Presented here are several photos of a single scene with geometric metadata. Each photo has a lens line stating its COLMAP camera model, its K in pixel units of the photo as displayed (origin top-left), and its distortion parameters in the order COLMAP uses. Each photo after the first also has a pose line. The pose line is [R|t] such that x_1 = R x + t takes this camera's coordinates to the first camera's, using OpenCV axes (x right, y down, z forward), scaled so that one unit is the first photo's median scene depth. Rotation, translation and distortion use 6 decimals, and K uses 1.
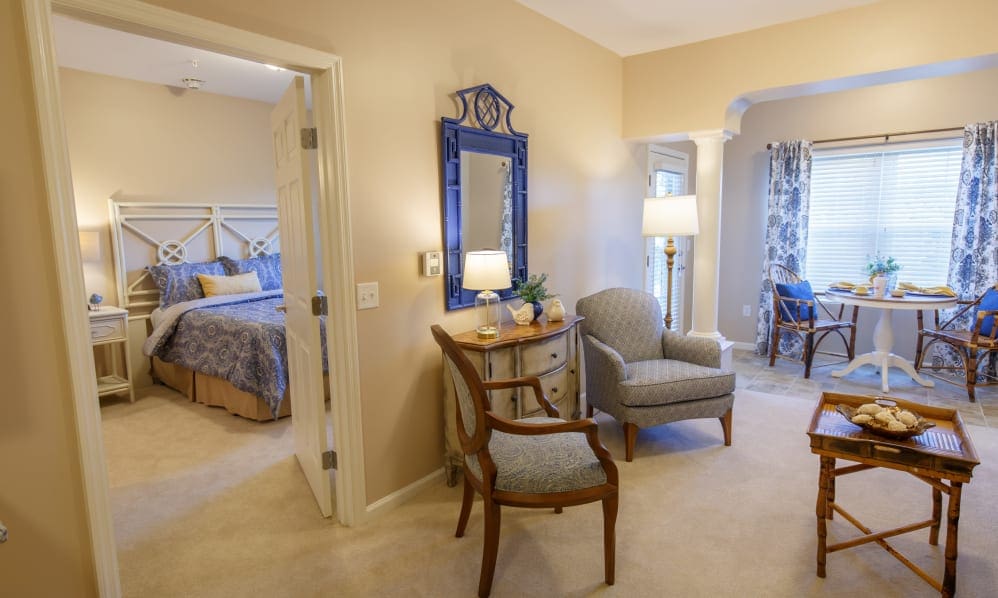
lens RADIAL K [[541.9, 0, 500.2], [0, 541.9, 295.0], [0, 0, 1]] dist [-0.003016, -0.001161]
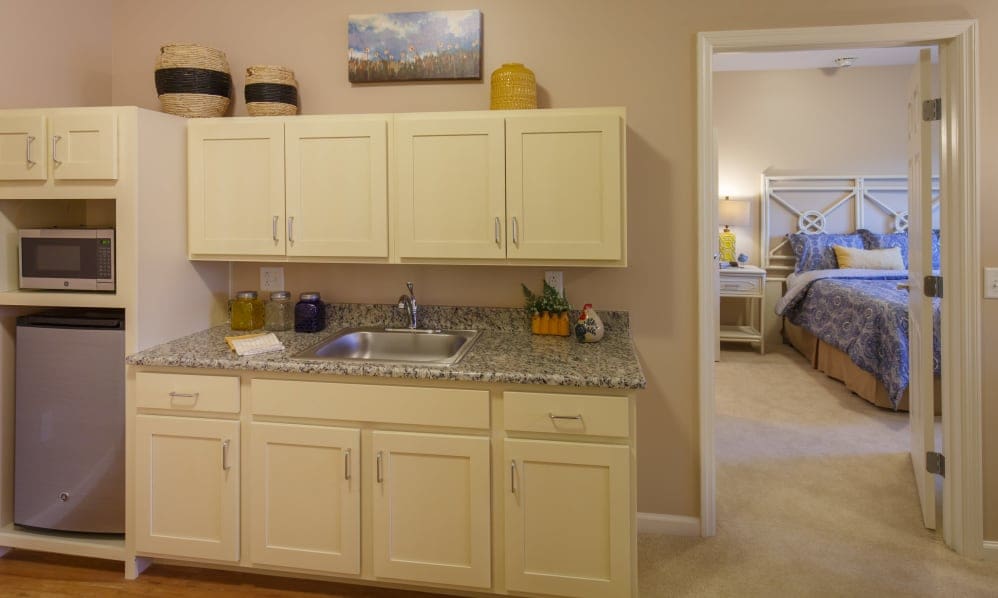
lens RADIAL K [[568.8, 0, 496.0], [0, 568.8, 198.9], [0, 0, 1]] dist [0.001610, 0.000792]
pose [[0.469325, 0.013132, -0.882928, 0.094109], [-0.120821, 0.991440, -0.049478, 0.005864], [0.874721, 0.129897, 0.466895, -0.068252]]
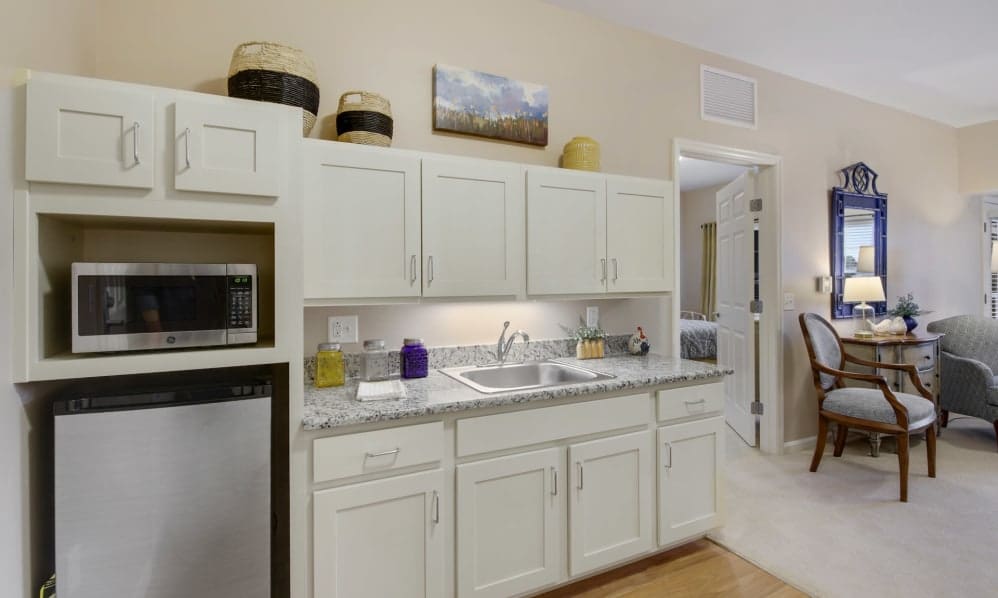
lens RADIAL K [[477.1, 0, 487.7], [0, 477.1, 277.9], [0, 0, 1]] dist [0.001411, -0.013261]
pose [[0.891415, 0.009122, -0.453096, -0.221354], [-0.069032, 0.990863, -0.115863, 0.084803], [0.447899, 0.134560, 0.883900, -0.338820]]
